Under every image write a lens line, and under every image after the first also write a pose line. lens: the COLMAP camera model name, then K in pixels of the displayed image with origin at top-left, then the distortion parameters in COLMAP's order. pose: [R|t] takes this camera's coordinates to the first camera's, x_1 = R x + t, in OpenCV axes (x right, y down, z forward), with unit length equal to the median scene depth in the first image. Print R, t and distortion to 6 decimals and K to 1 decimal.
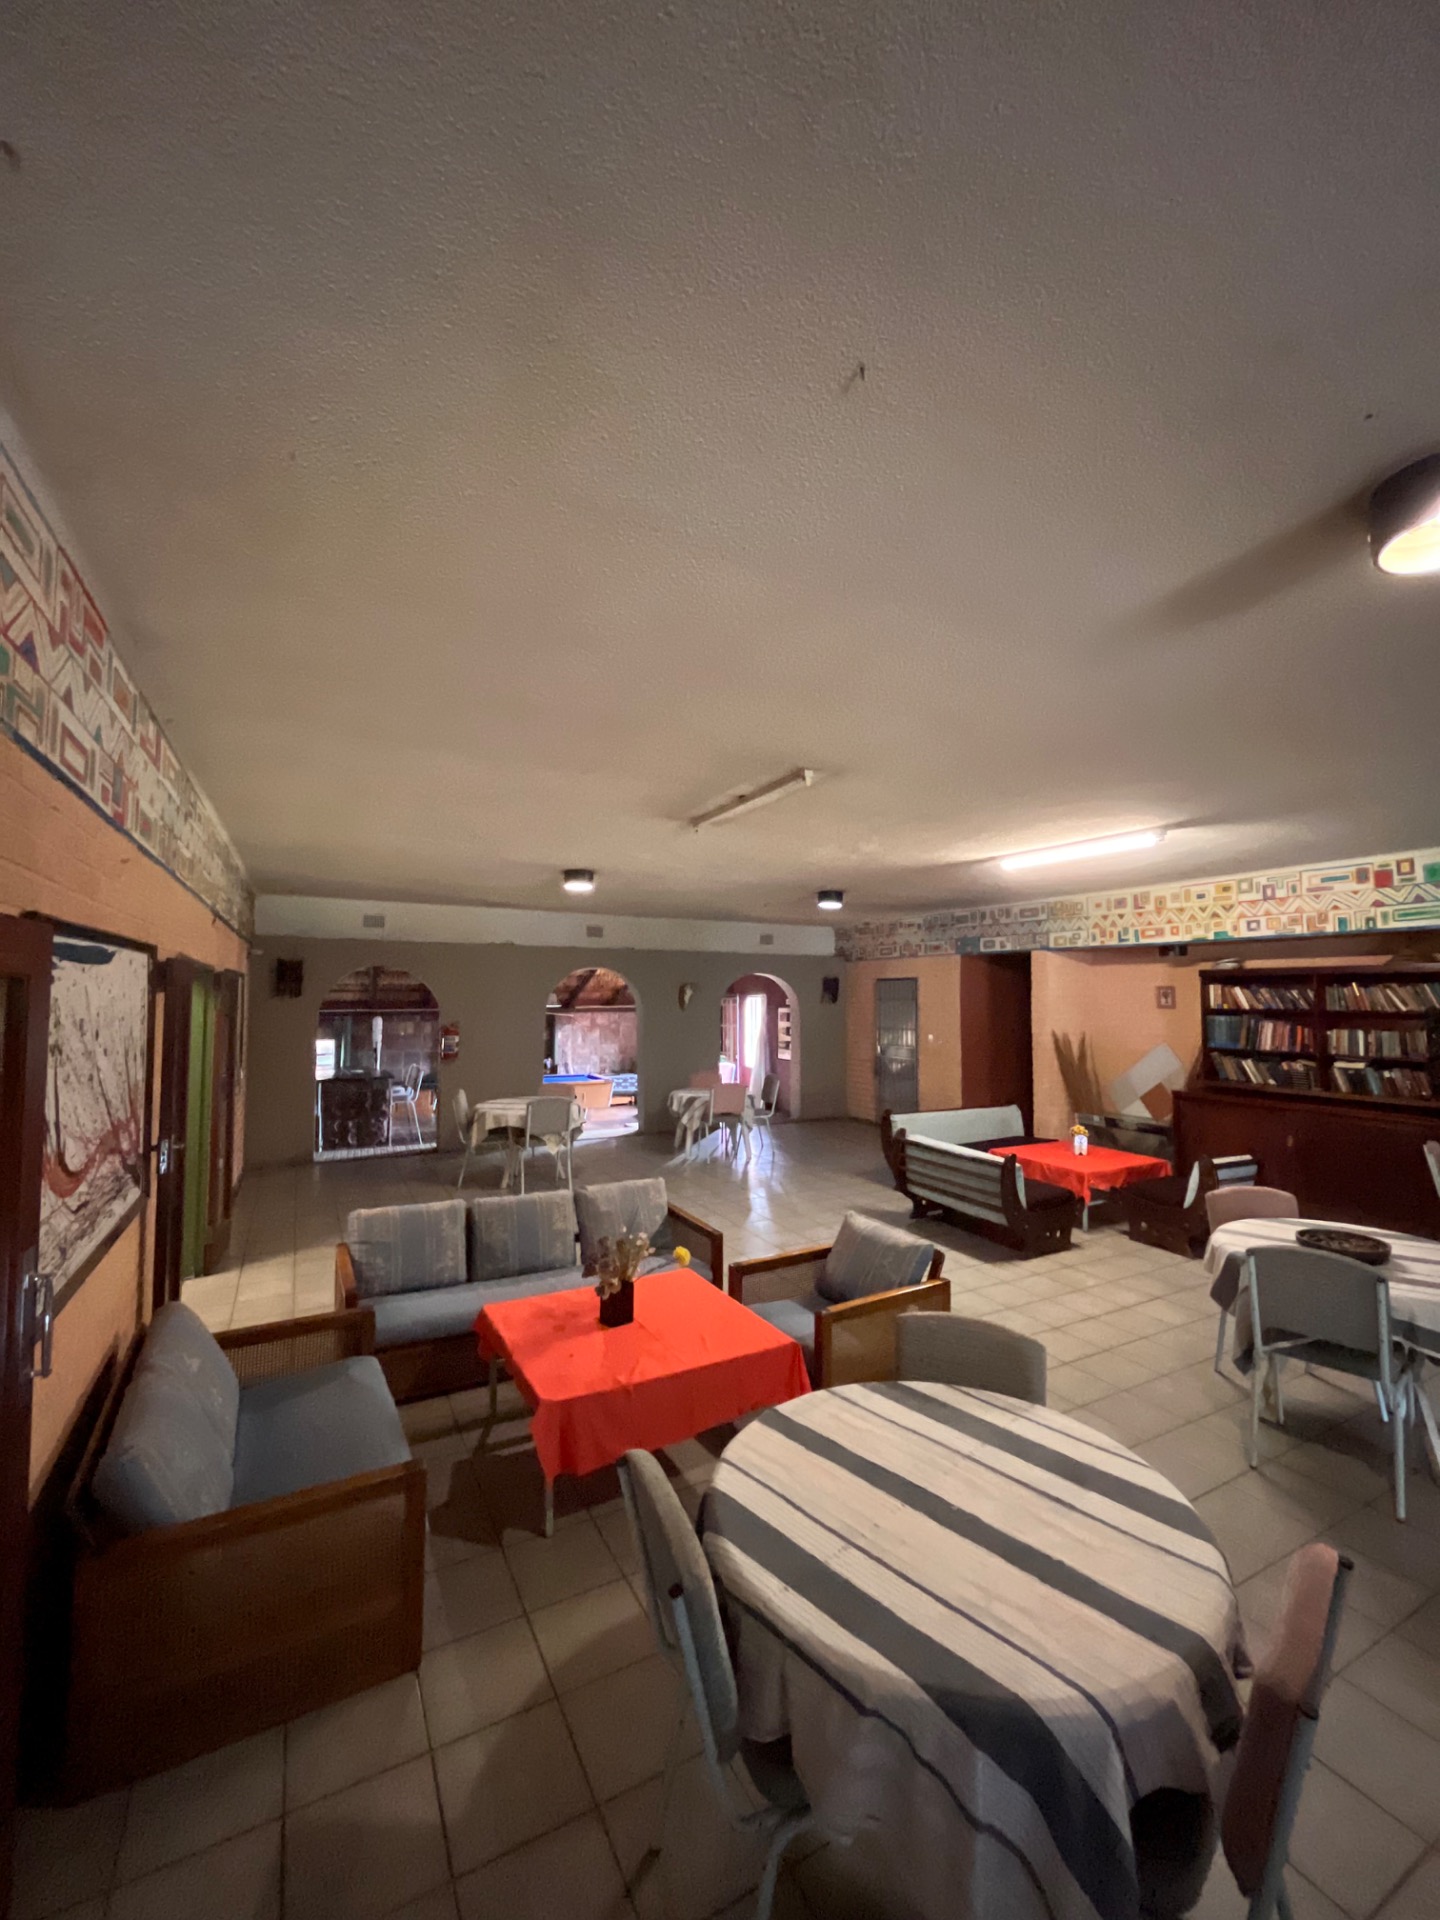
lens RADIAL K [[785.6, 0, 721.0], [0, 785.6, 960.5], [0, 0, 1]] dist [-0.002201, -0.000427]
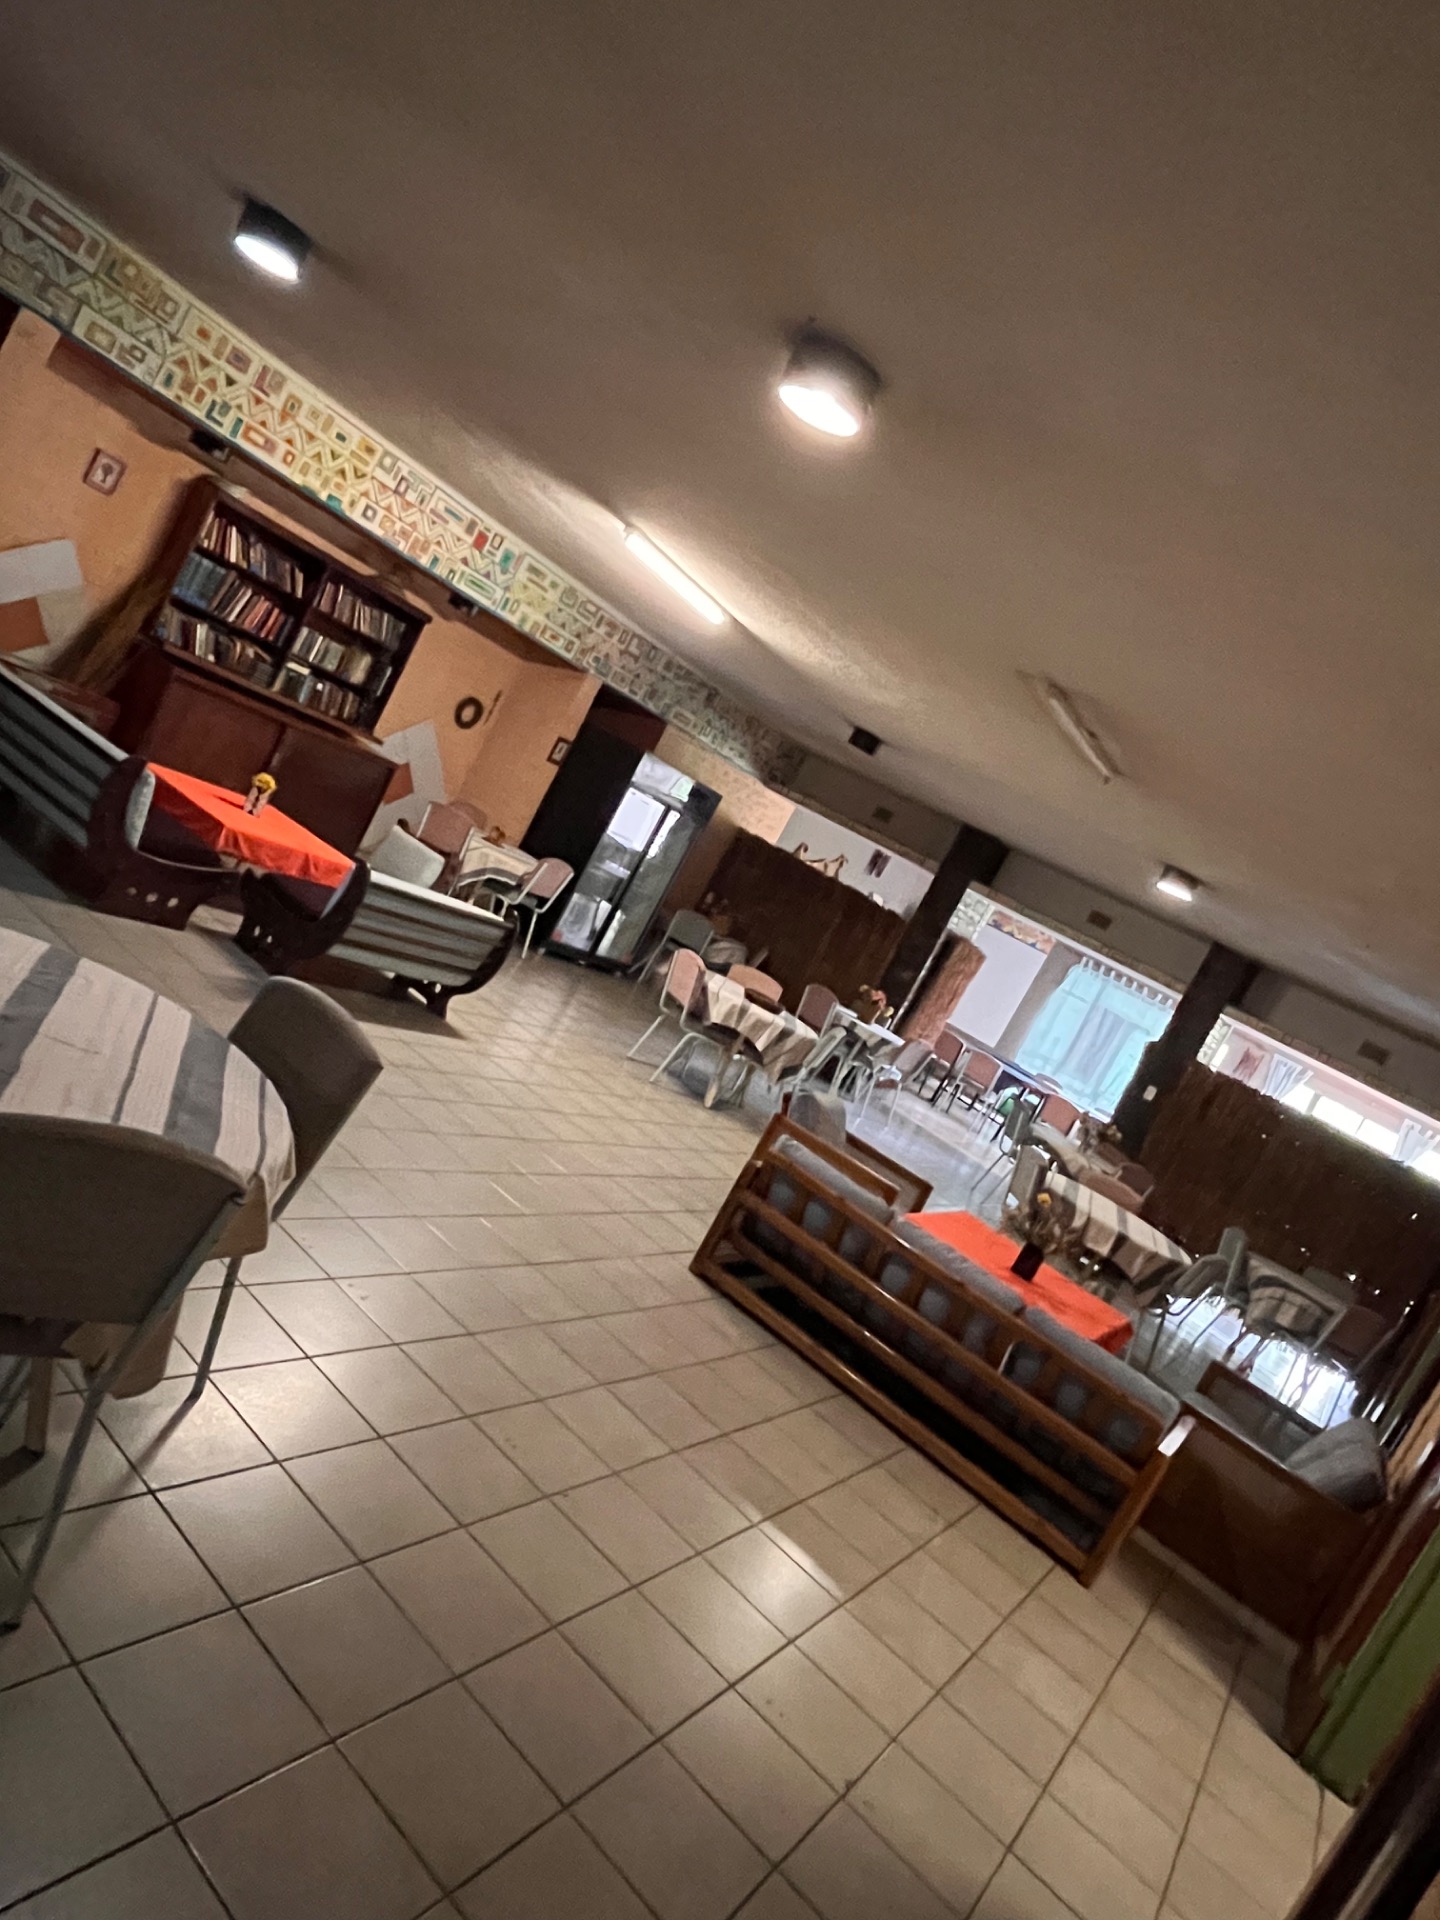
lens RADIAL K [[1185.7, 0, 720.1], [0, 1185.7, 962.7], [0, 0, 1]] dist [0.006418, -0.000369]
pose [[-0.415162, -0.320899, 0.851272, -0.876348], [-0.508468, 0.857776, 0.075372, 0.103179], [-0.754387, -0.401553, -0.519283, 1.645907]]
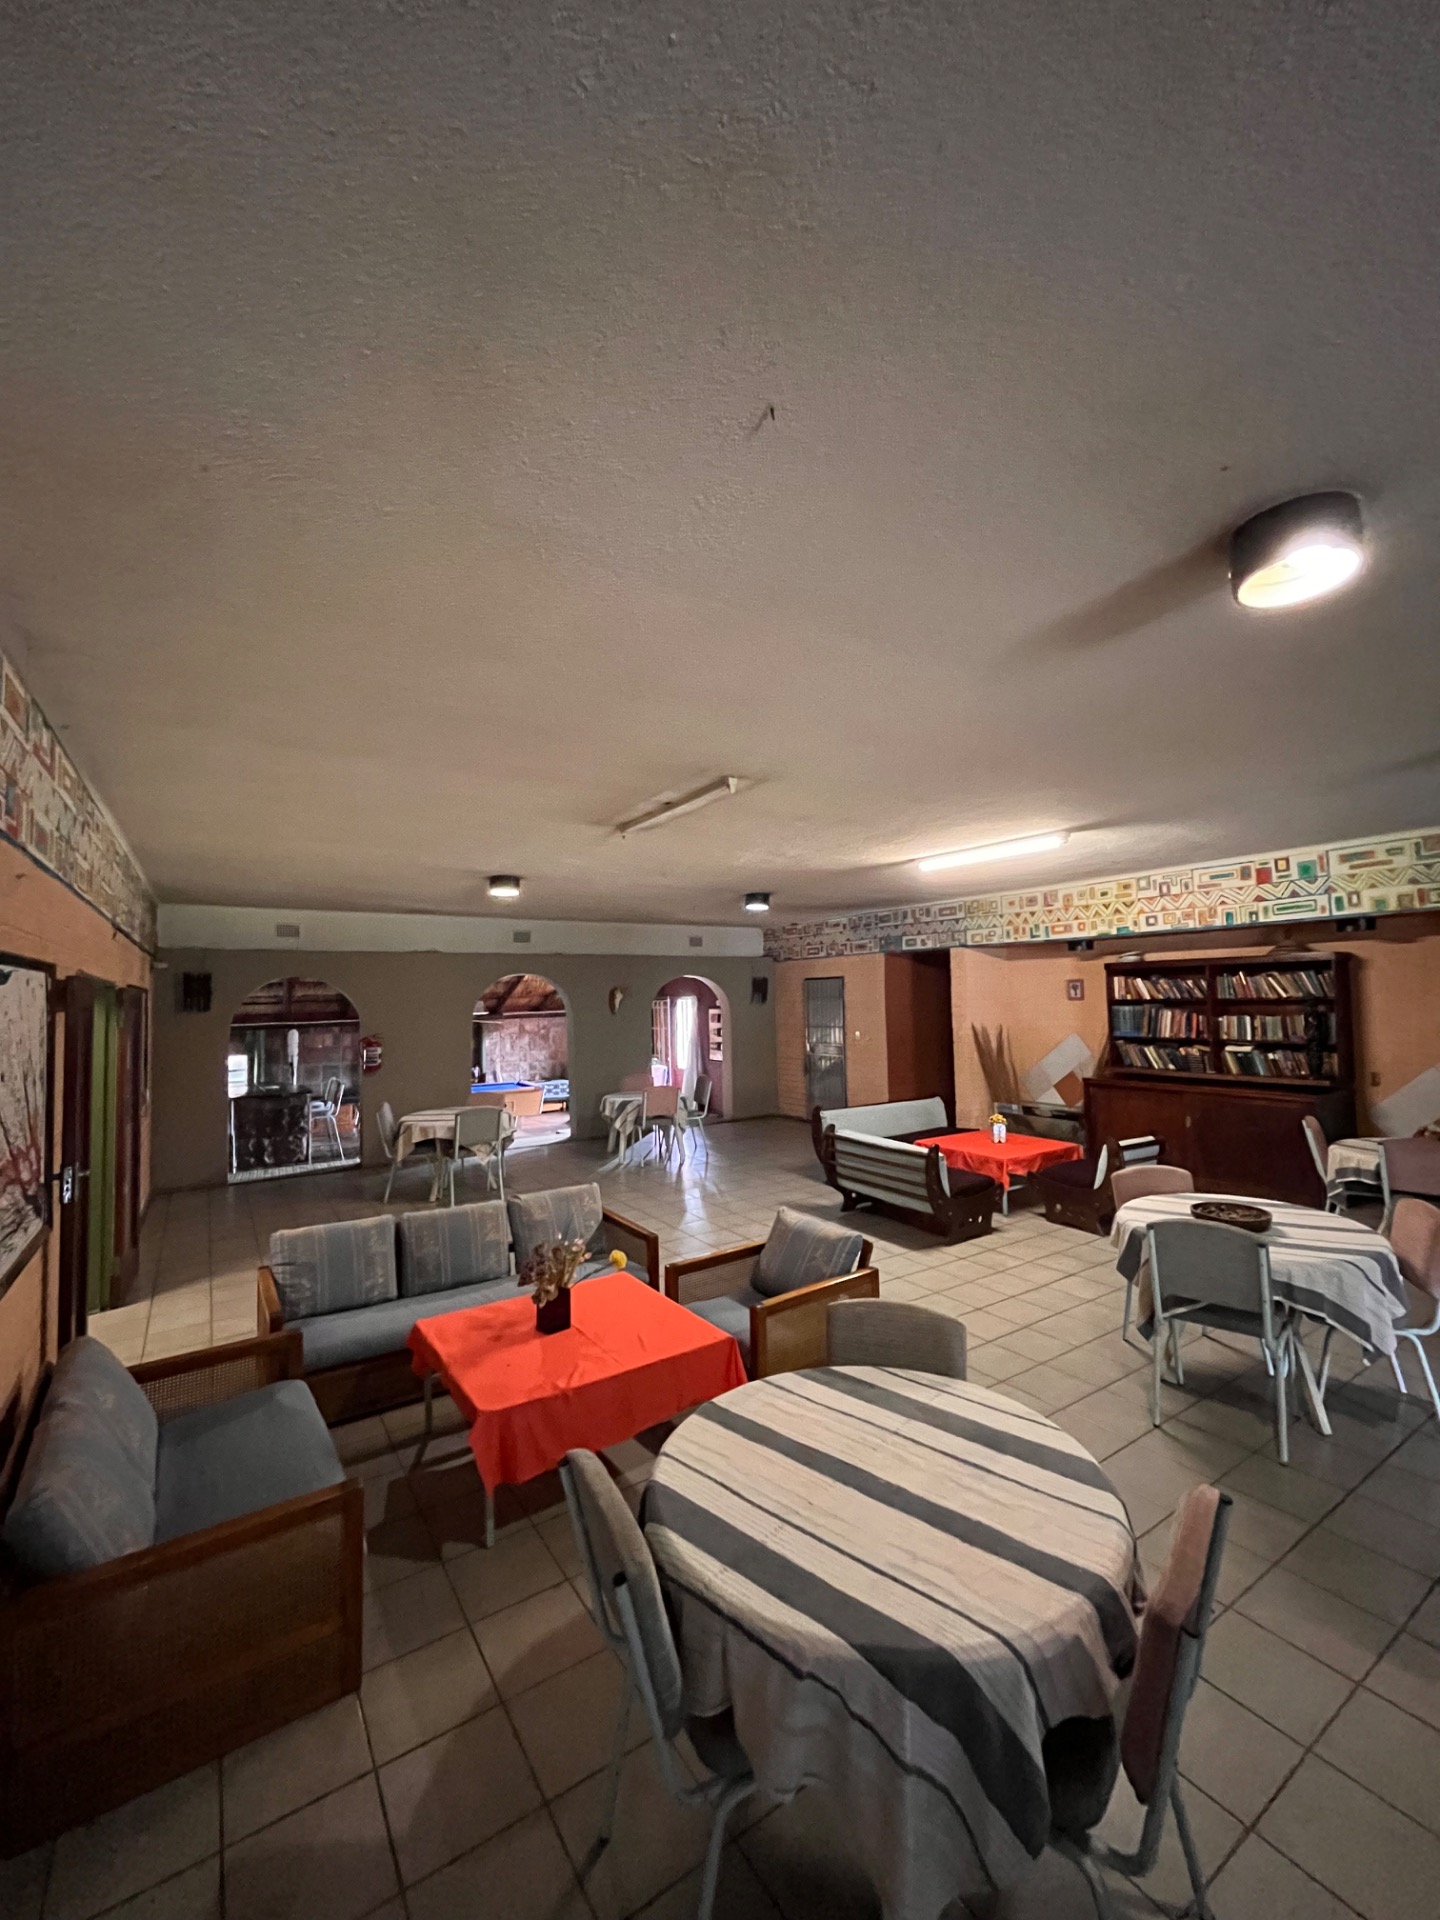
lens RADIAL K [[785.6, 0, 723.1], [0, 785.6, 958.9], [0, 0, 1]] dist [-0.002201, -0.000427]
pose [[0.995578, -0.020843, 0.091597, 0.000120], [0.021159, 0.999773, -0.002476, -0.002968], [-0.091524, 0.004403, 0.995793, -0.012382]]
